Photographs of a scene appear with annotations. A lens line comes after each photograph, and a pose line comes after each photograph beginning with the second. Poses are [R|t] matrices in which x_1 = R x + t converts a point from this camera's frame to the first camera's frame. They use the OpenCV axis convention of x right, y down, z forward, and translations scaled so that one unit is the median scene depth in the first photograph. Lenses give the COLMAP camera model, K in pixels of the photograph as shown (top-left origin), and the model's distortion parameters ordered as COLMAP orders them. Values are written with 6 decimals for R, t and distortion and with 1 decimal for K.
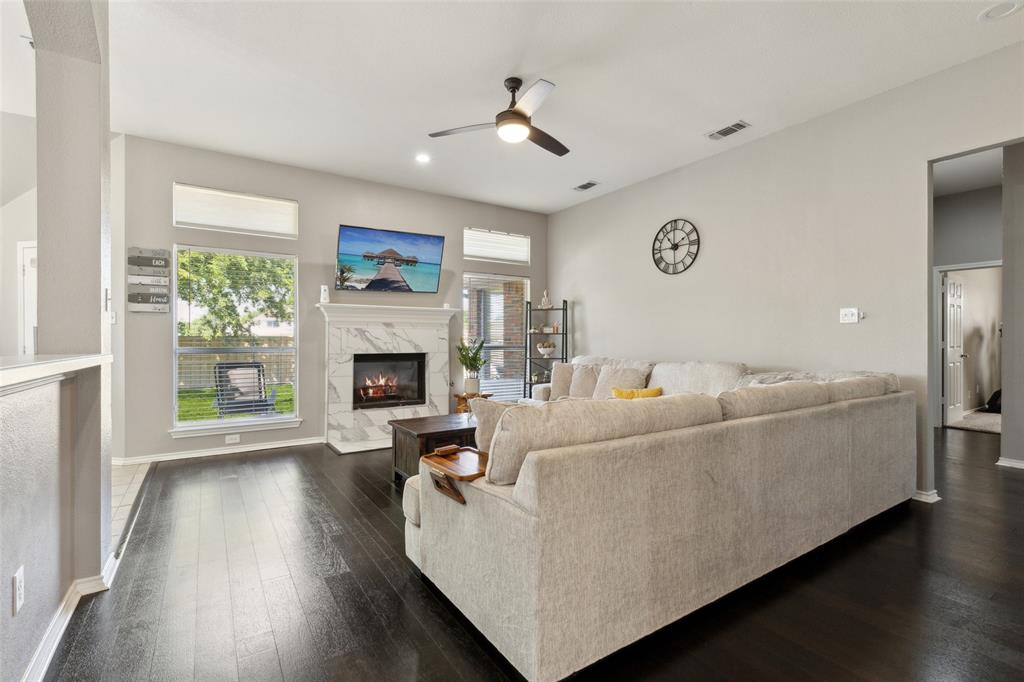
lens RADIAL K [[462.0, 0, 514.9], [0, 462.0, 337.2], [0, 0, 1]] dist [0.005461, -0.000625]
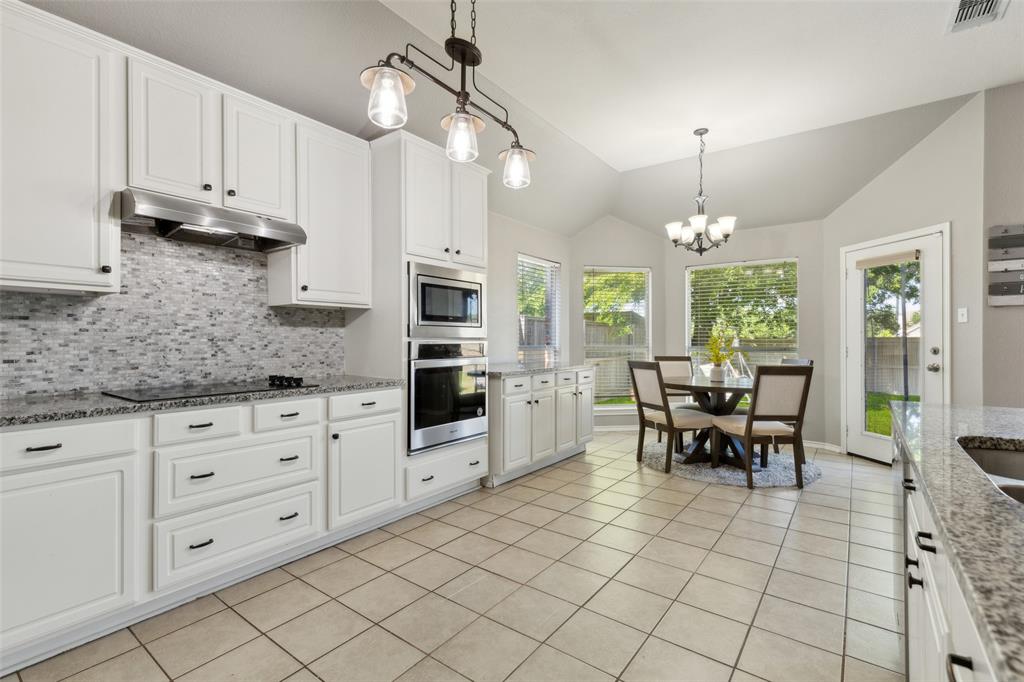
lens RADIAL K [[462.0, 0, 512.7], [0, 462.0, 338.7], [0, 0, 1]] dist [0.005461, -0.000625]
pose [[0.333690, 0.000509, -0.942683, -0.276658], [-0.000659, 1.000000, 0.000306, 0.001288], [0.942683, 0.000519, 0.333690, -0.049531]]
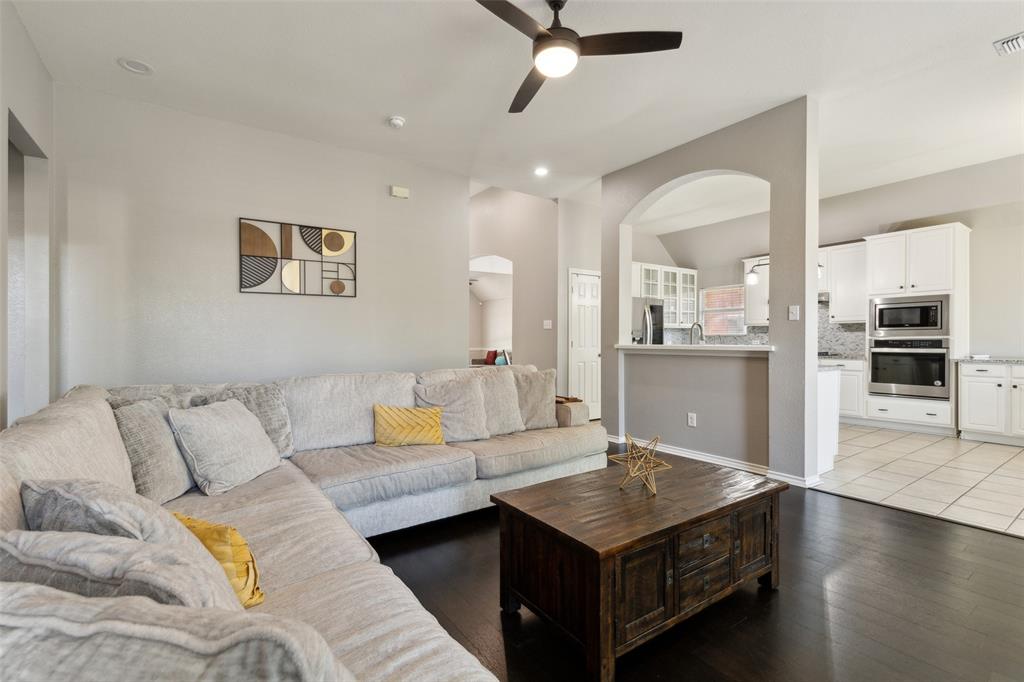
lens RADIAL K [[462.0, 0, 513.5], [0, 462.0, 342.4], [0, 0, 1]] dist [0.005461, -0.000625]
pose [[-0.999718, 0.007850, -0.022421, 0.050125], [0.007744, 0.999959, 0.004794, 0.002174], [0.022458, 0.004619, -0.999737, 1.113906]]
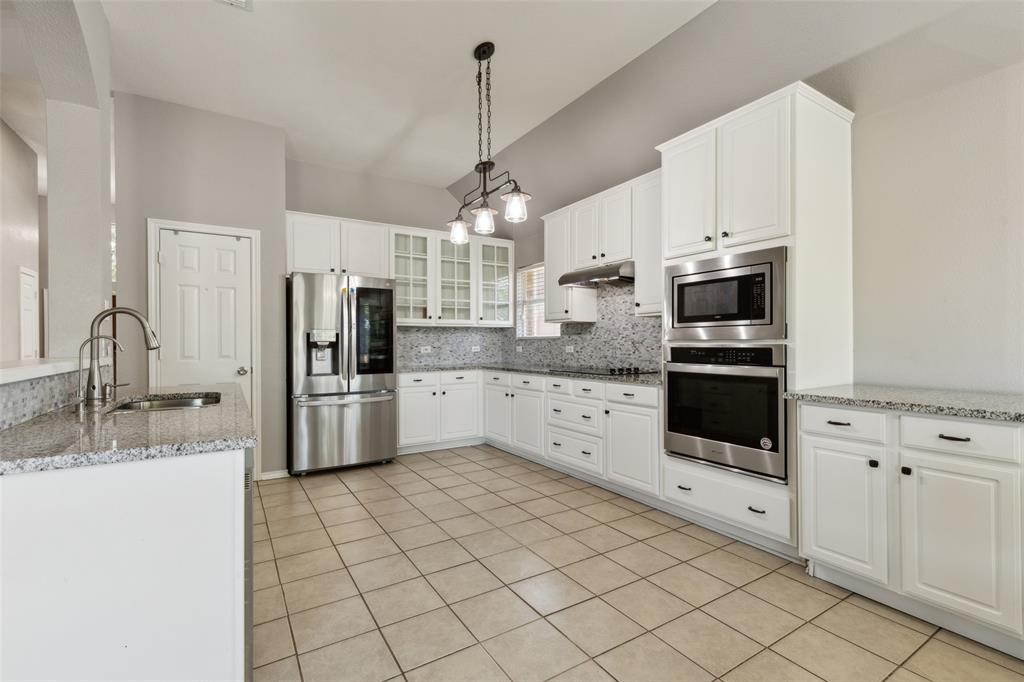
lens RADIAL K [[462.0, 0, 514.9], [0, 462.0, 342.8], [0, 0, 1]] dist [0.005461, -0.000625]
pose [[-0.999521, 0.007165, 0.030102, -0.664136], [0.007148, 0.999974, -0.000674, 0.002043], [-0.030107, -0.000459, -0.999547, 0.588348]]
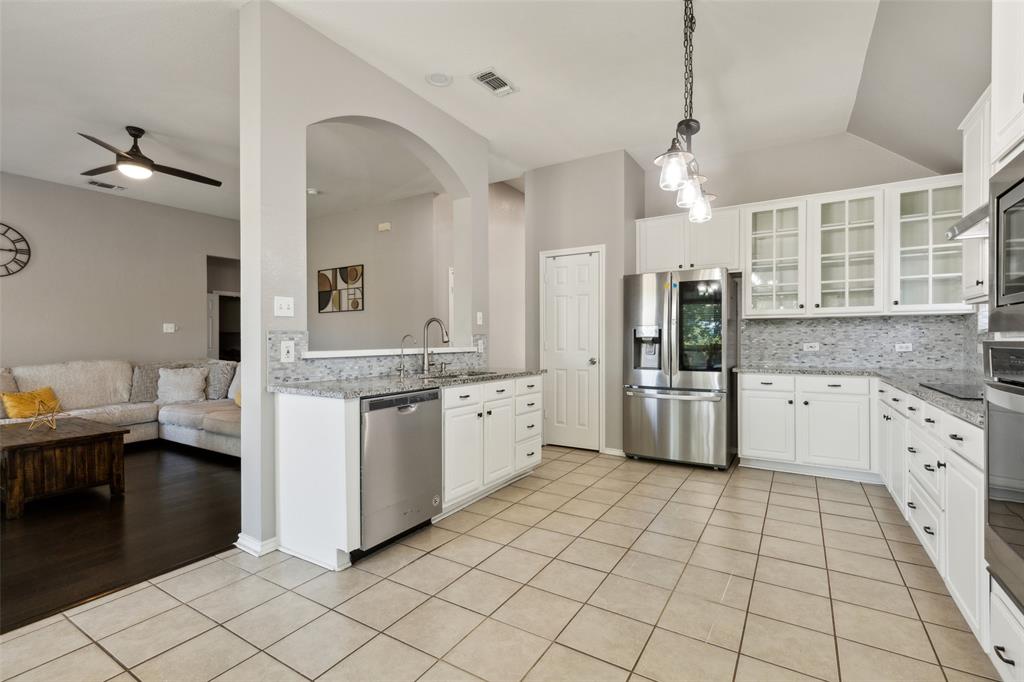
lens RADIAL K [[462.0, 0, 507.5], [0, 462.0, 339.7], [0, 0, 1]] dist [0.005461, -0.000625]
pose [[-0.403626, 0.004002, 0.914915, -0.965470], [0.002955, 0.999991, -0.003070, 0.003144], [-0.914919, 0.001464, -0.403634, 0.386173]]
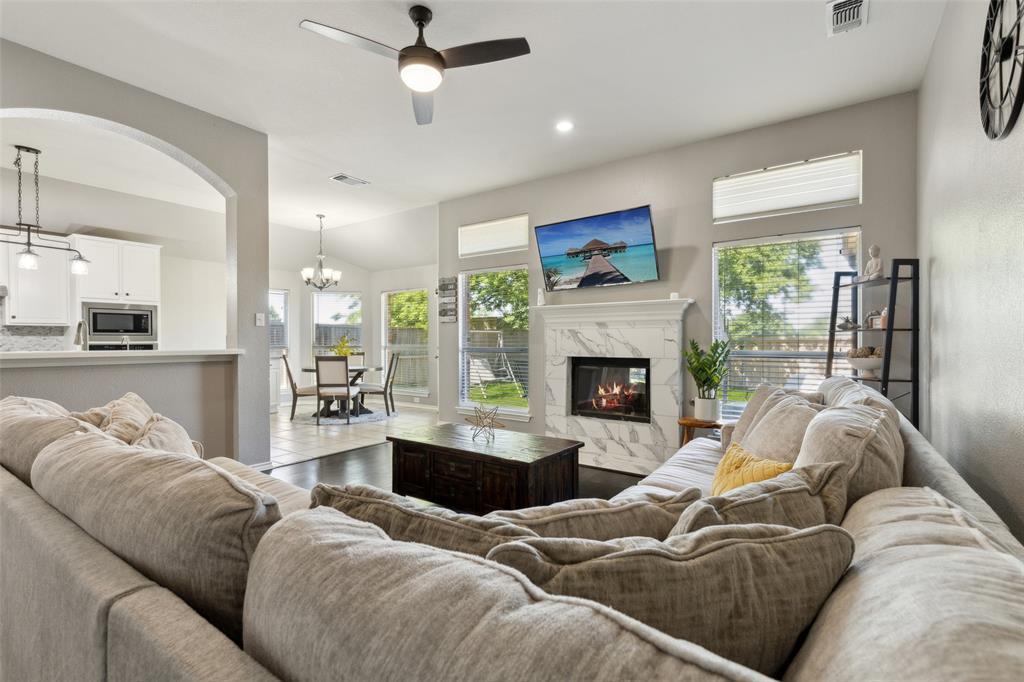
lens RADIAL K [[462.0, 0, 510.2], [0, 462.0, 343.2], [0, 0, 1]] dist [0.005461, -0.000625]
pose [[0.361385, 0.005037, -0.932403, 0.497436], [0.004683, 0.999963, 0.007217, 0.001021], [0.932405, -0.006975, 0.361348, 0.541505]]
